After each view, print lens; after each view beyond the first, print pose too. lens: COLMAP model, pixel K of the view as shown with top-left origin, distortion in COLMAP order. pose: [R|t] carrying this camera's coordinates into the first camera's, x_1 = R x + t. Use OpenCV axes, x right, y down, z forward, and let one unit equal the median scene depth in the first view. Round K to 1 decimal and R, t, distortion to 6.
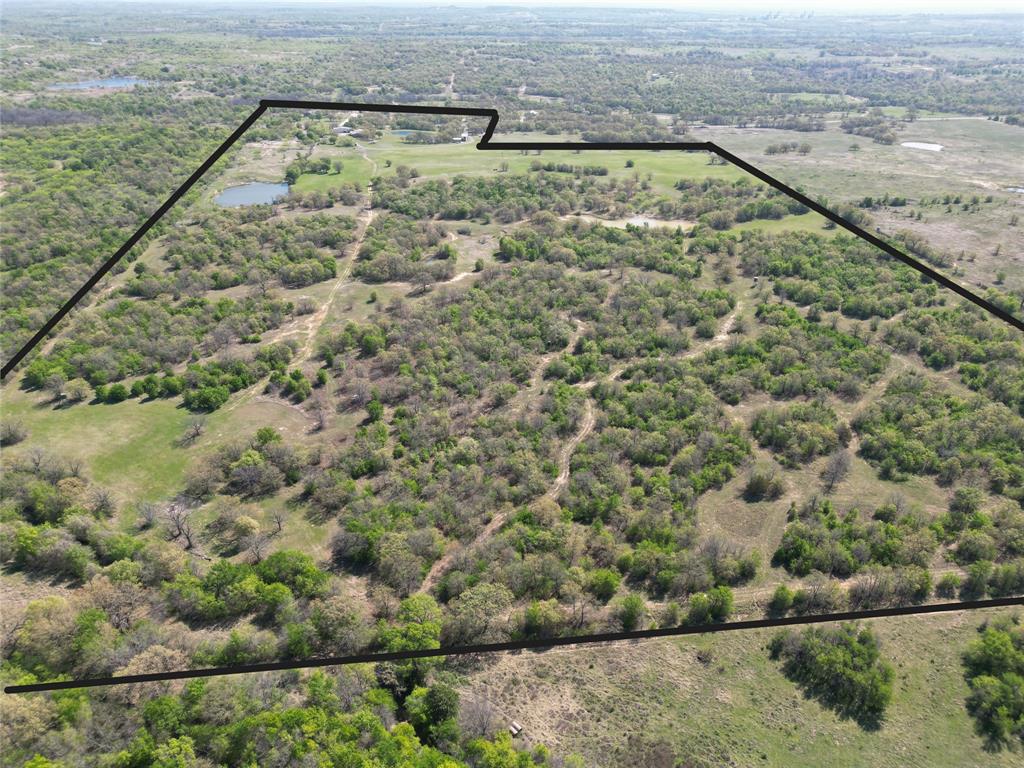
lens RADIAL K [[718.0, 0, 516.8], [0, 718.0, 385.6], [0, 0, 1]] dist [0.071051, -0.065761]
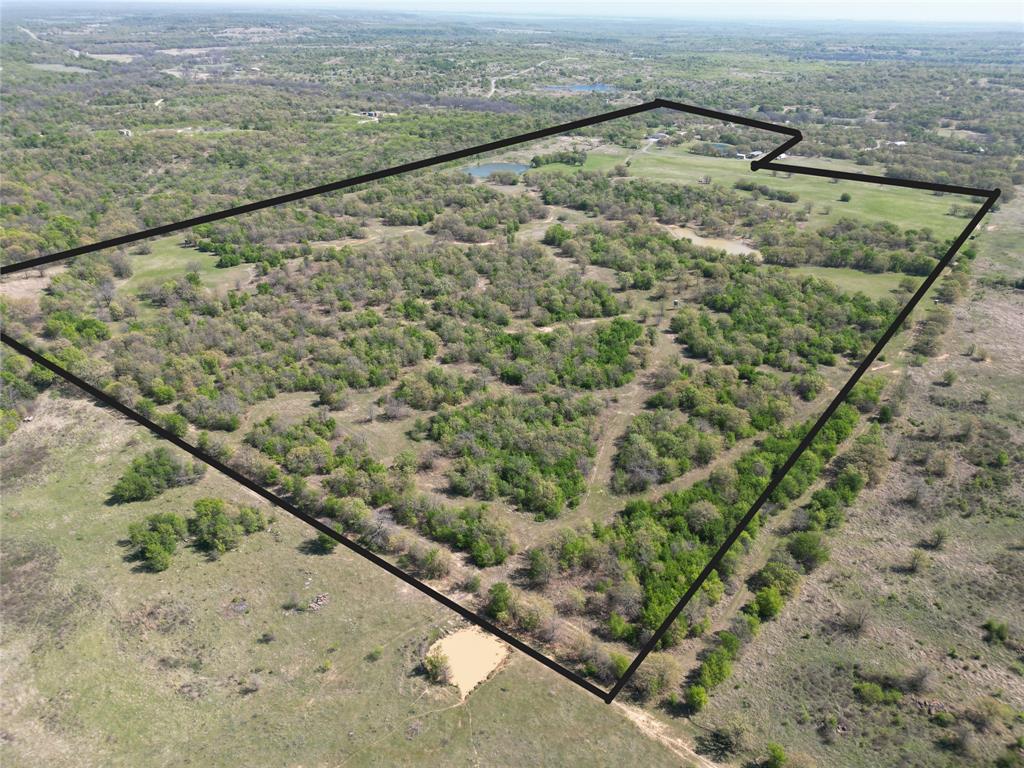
lens RADIAL K [[718.0, 0, 516.8], [0, 718.0, 385.6], [0, 0, 1]] dist [0.071051, -0.065761]
pose [[0.724425, 0.317978, -0.611636, 0.527043], [-0.334856, 0.937867, 0.090975, -0.040031], [0.602561, 0.138905, 0.785891, 0.094732]]
